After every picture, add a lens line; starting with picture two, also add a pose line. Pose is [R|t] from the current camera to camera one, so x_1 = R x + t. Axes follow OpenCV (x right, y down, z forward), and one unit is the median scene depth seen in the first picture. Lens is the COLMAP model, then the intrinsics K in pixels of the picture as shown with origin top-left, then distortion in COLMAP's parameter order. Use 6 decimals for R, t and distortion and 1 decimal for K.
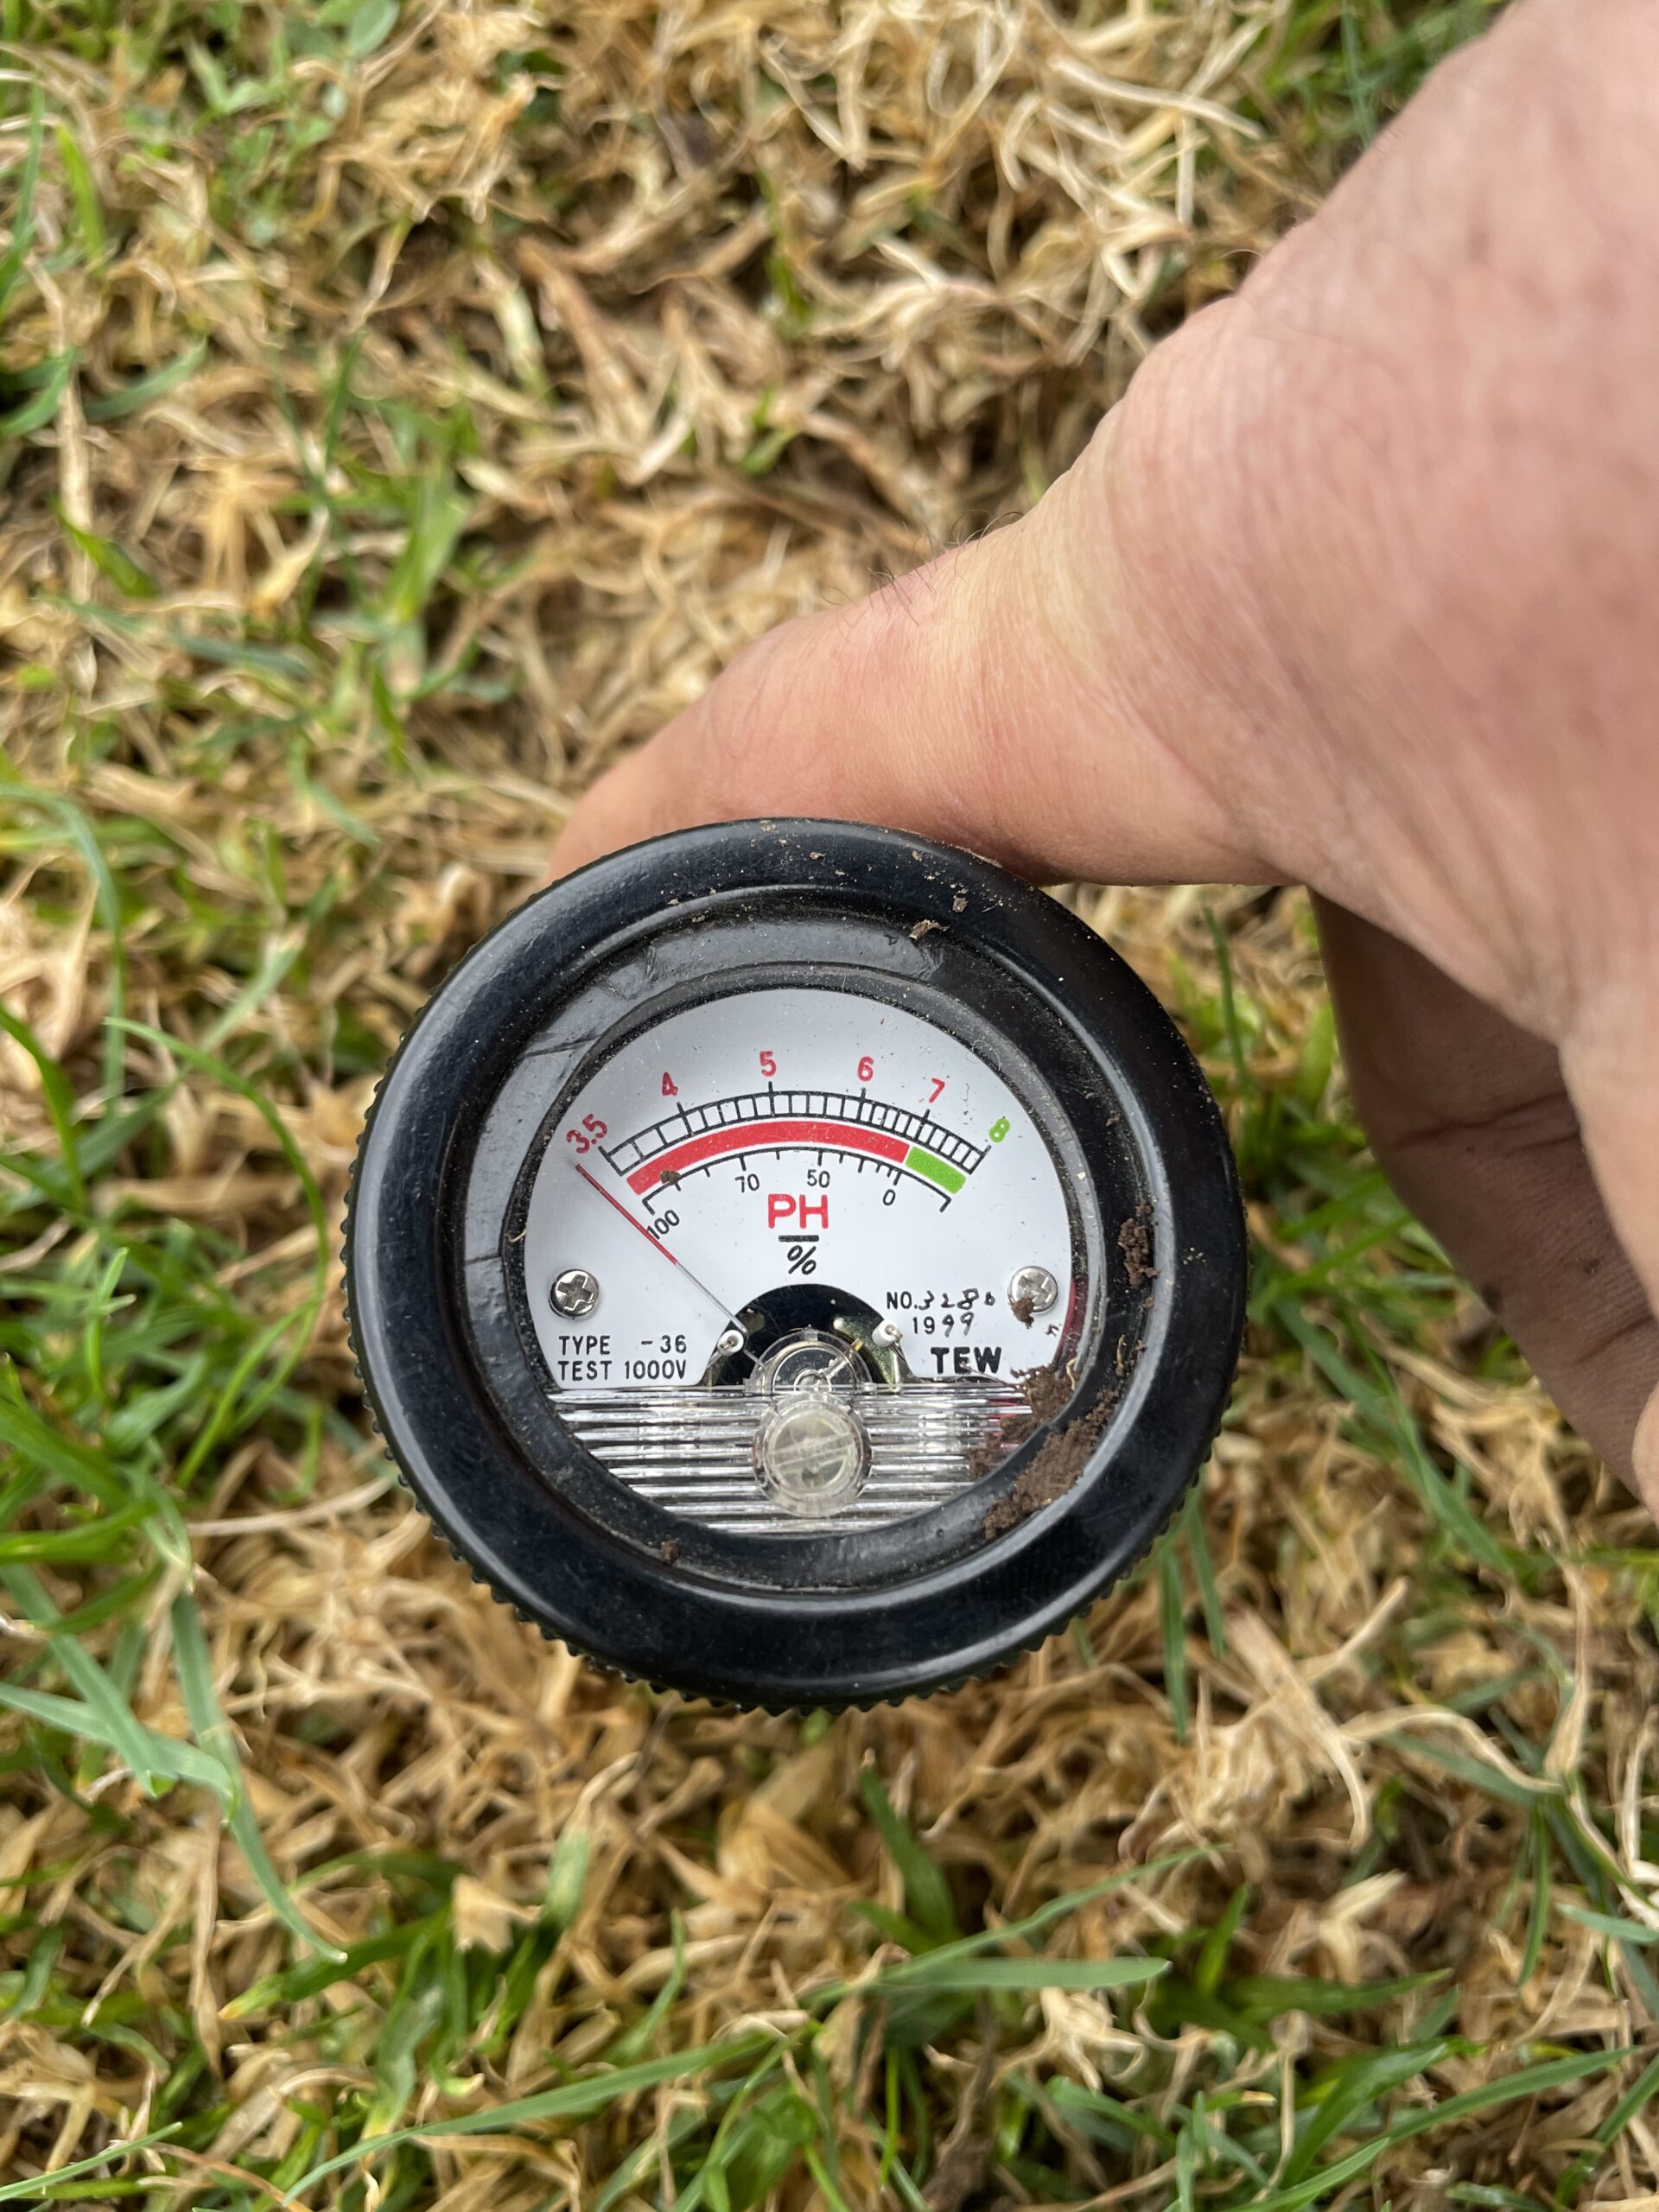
lens RADIAL K [[1674.4, 0, 825.9], [0, 1674.4, 1099.3], [0, 0, 1]] dist [0.038692, 0.001583]
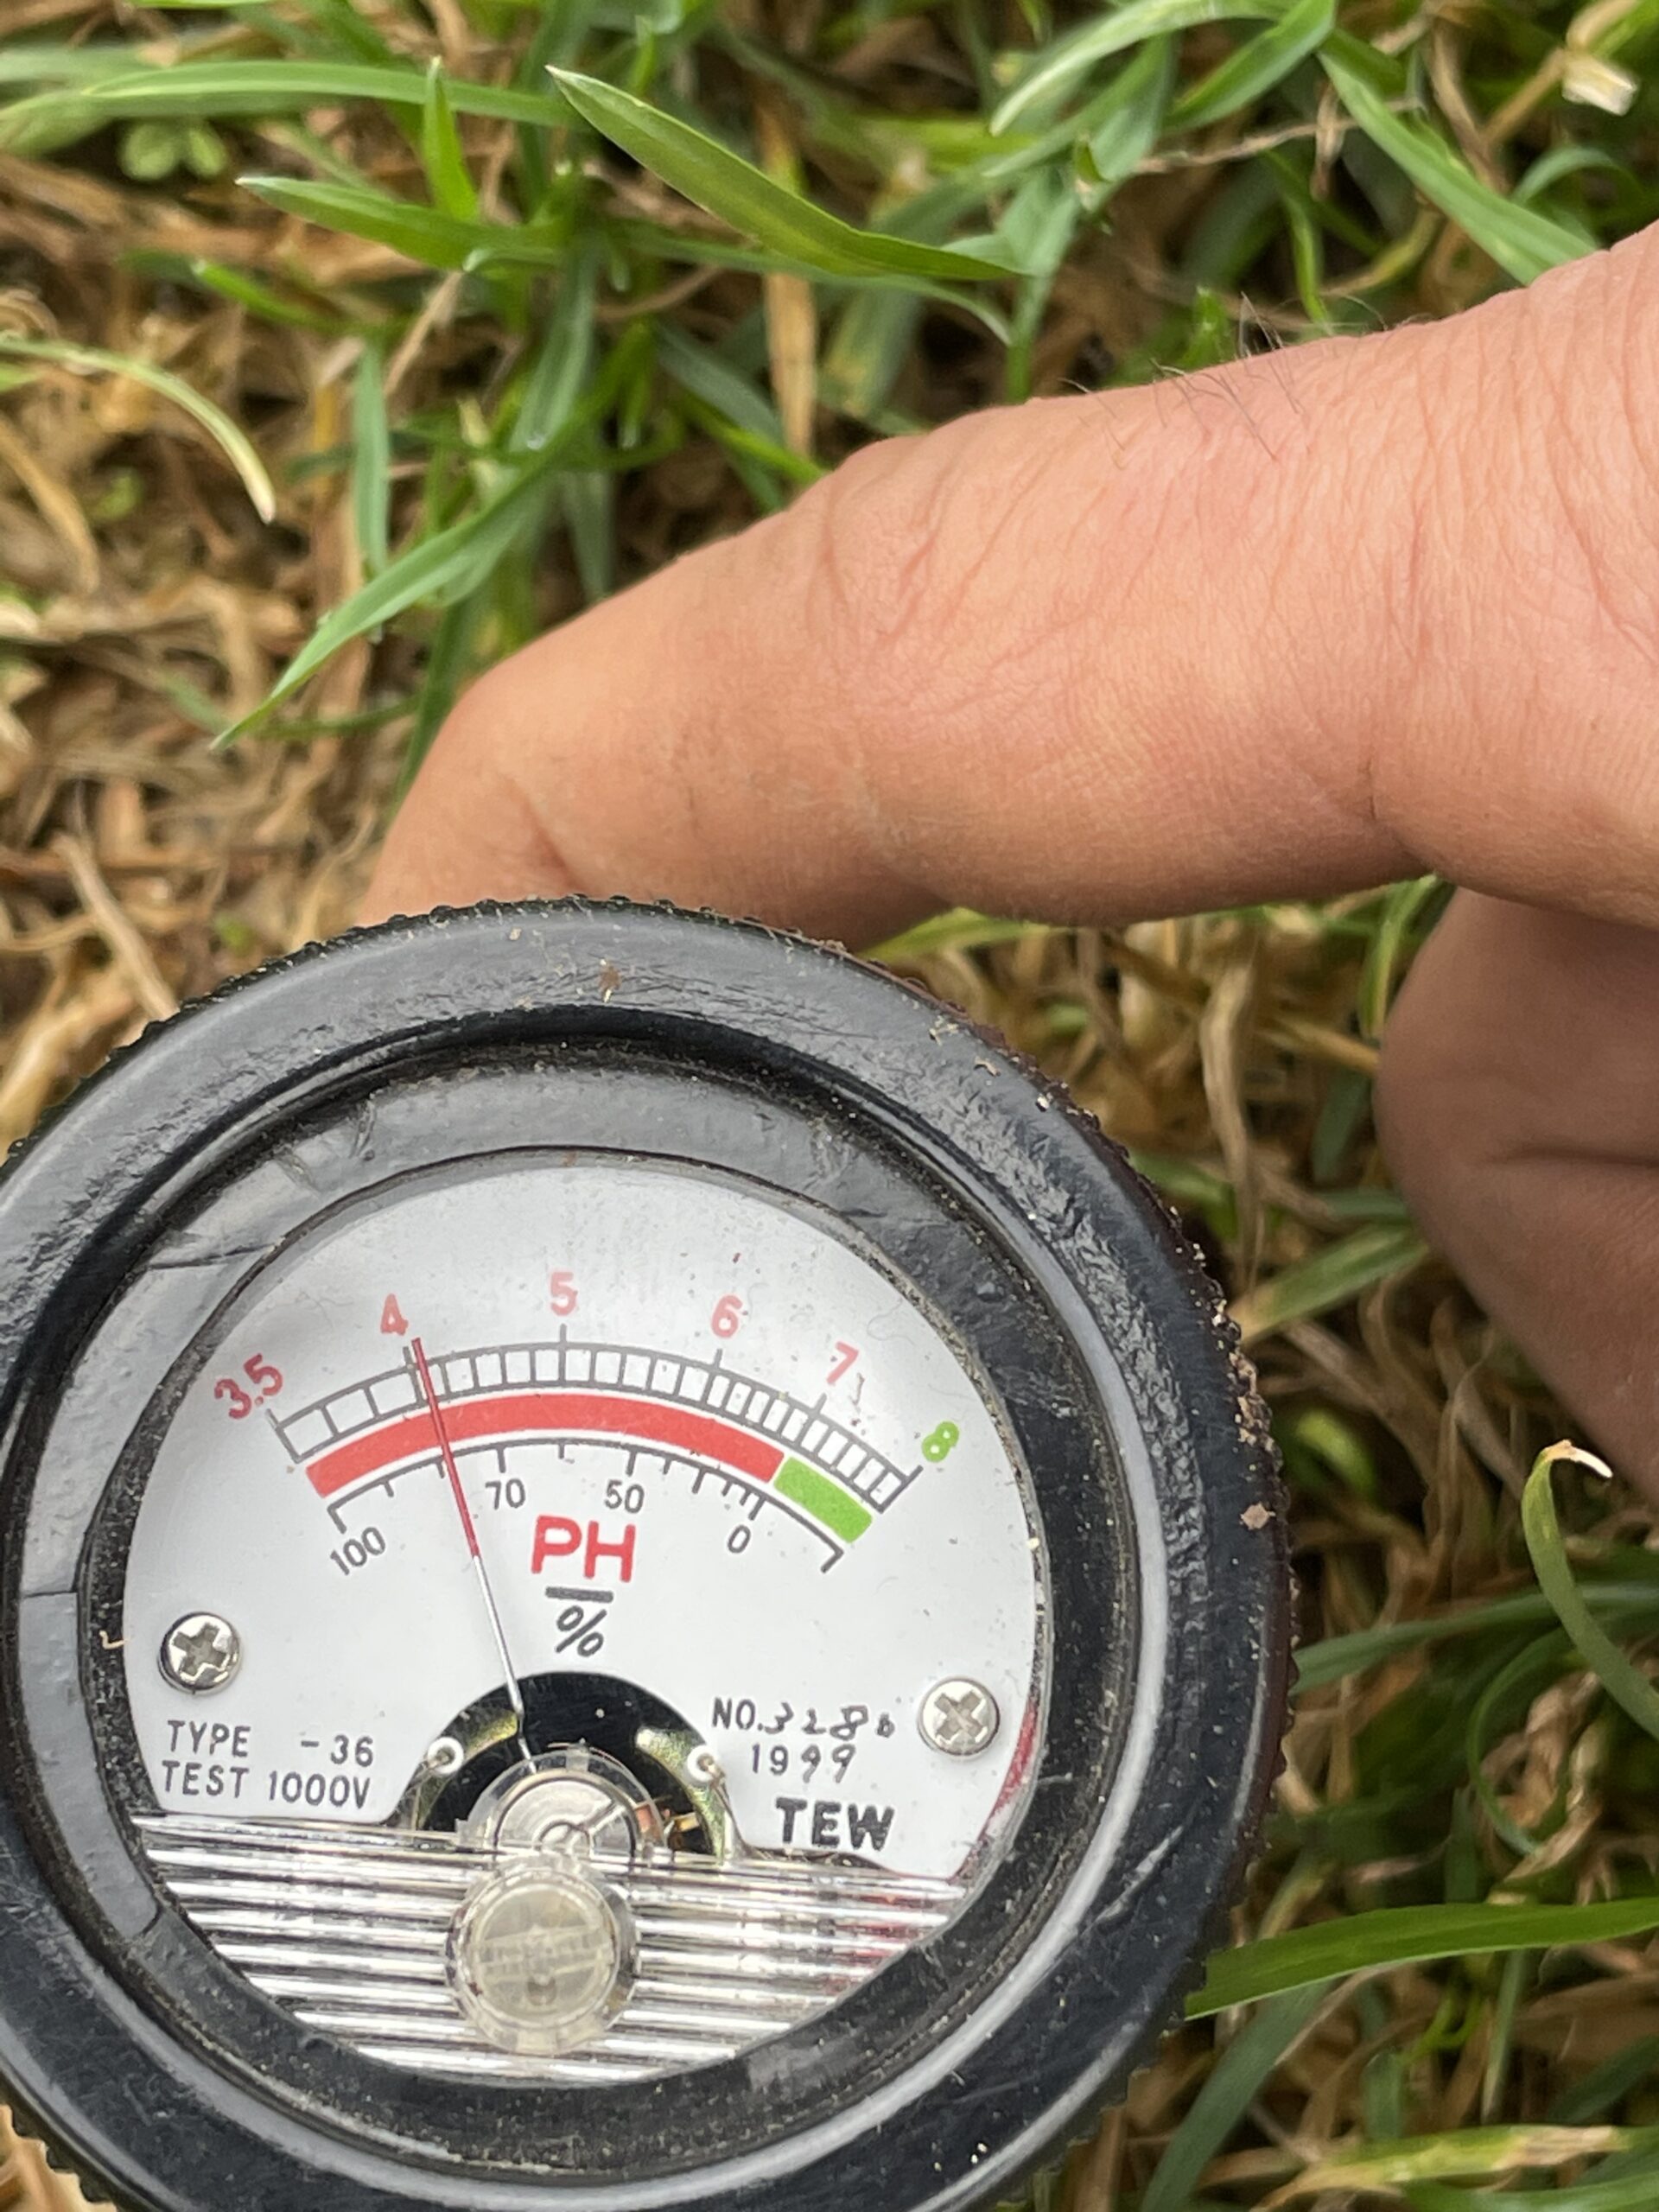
lens RADIAL K [[4550.3, 0, 843.6], [0, 4550.3, 1110.5], [0, 0, 1]] dist [0.167504, 0.000000]
pose [[0.993328, 0.089527, -0.072694, 0.182792], [-0.088059, 0.995846, 0.023162, -0.137186], [0.074465, -0.016606, 0.997085, -0.627162]]
